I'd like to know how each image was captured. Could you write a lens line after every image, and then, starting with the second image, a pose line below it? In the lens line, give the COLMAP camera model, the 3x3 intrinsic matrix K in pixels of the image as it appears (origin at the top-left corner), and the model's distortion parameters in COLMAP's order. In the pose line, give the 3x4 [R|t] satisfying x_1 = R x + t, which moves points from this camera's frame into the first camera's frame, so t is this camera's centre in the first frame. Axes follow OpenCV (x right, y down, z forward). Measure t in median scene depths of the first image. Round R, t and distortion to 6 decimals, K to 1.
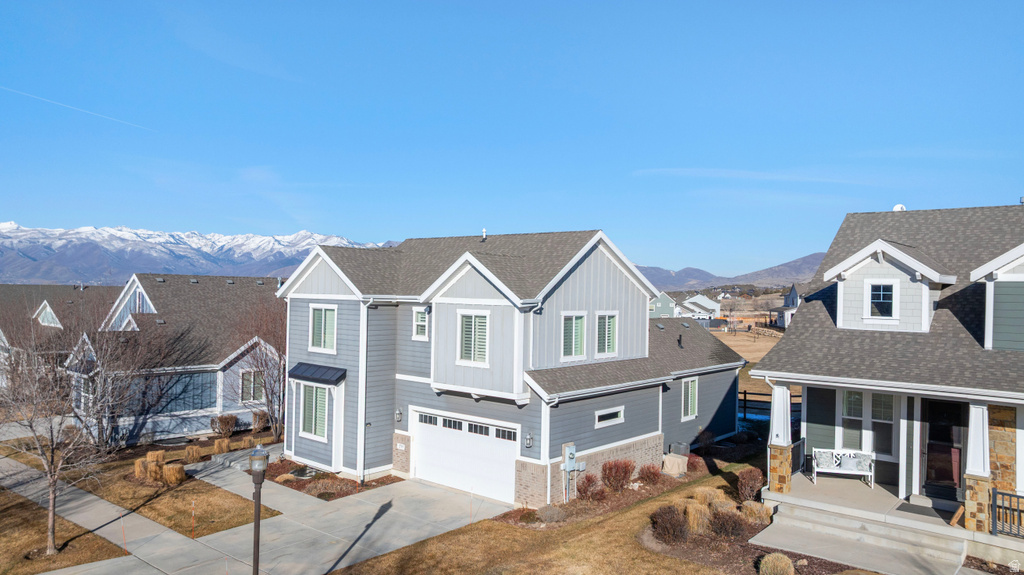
lens RADIAL K [[717.5, 0, 509.7], [0, 717.5, 288.1], [0, 0, 1]] dist [-0.028382, 0.029134]
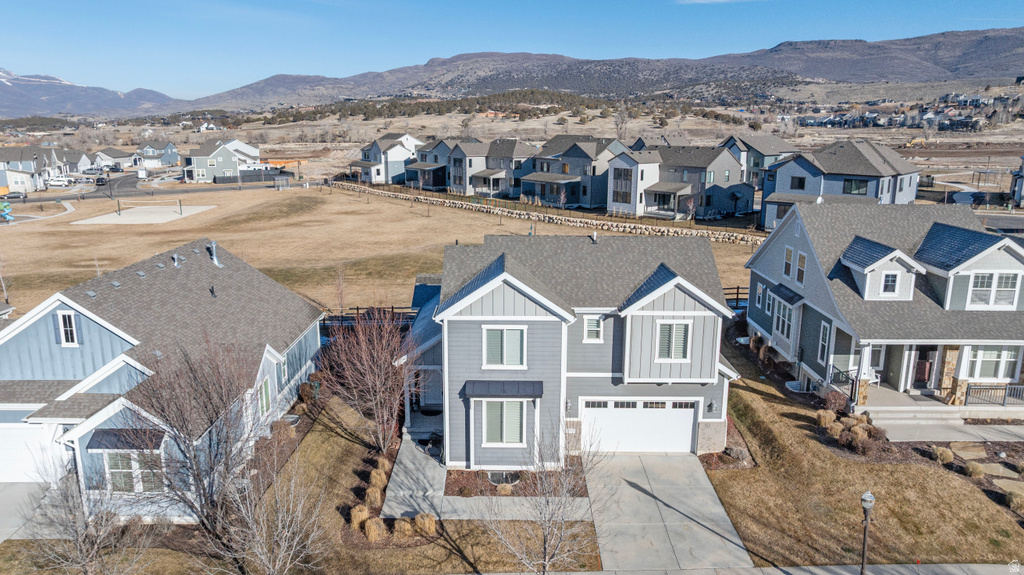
lens RADIAL K [[717.5, 0, 508.1], [0, 717.5, 282.5], [0, 0, 1]] dist [-0.028382, 0.029134]
pose [[0.766568, -0.157271, 0.622608, -1.038638], [0.009543, 0.972229, 0.233836, -0.327632], [-0.642093, -0.173310, 0.746780, 0.257732]]
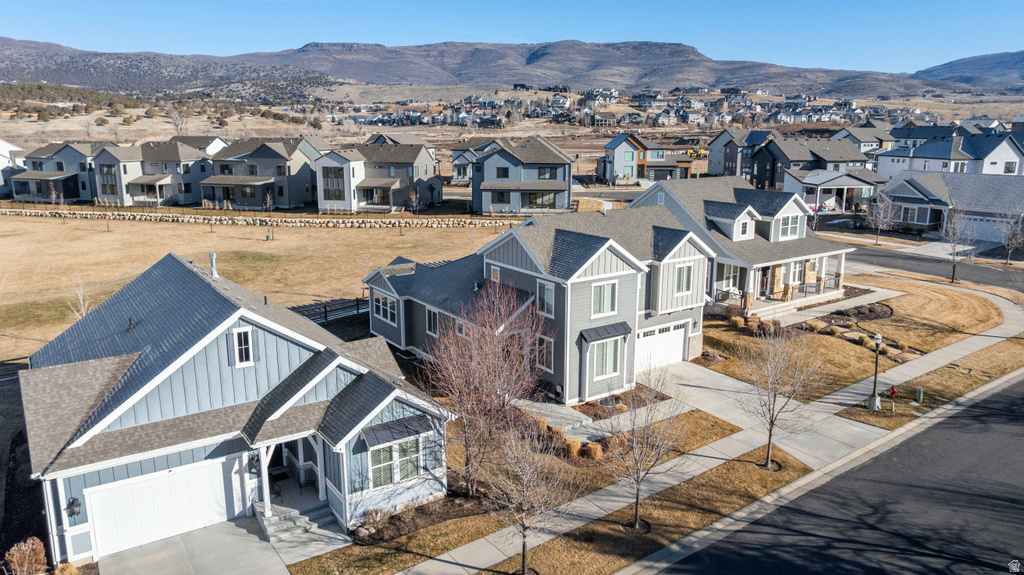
lens RADIAL K [[717.5, 0, 508.1], [0, 717.5, 285.3], [0, 0, 1]] dist [-0.028382, 0.029134]
pose [[0.260859, -0.233387, 0.936741, -1.800467], [0.000768, 0.970387, 0.241556, -0.339291], [-0.965377, -0.062292, 0.253314, 0.961862]]
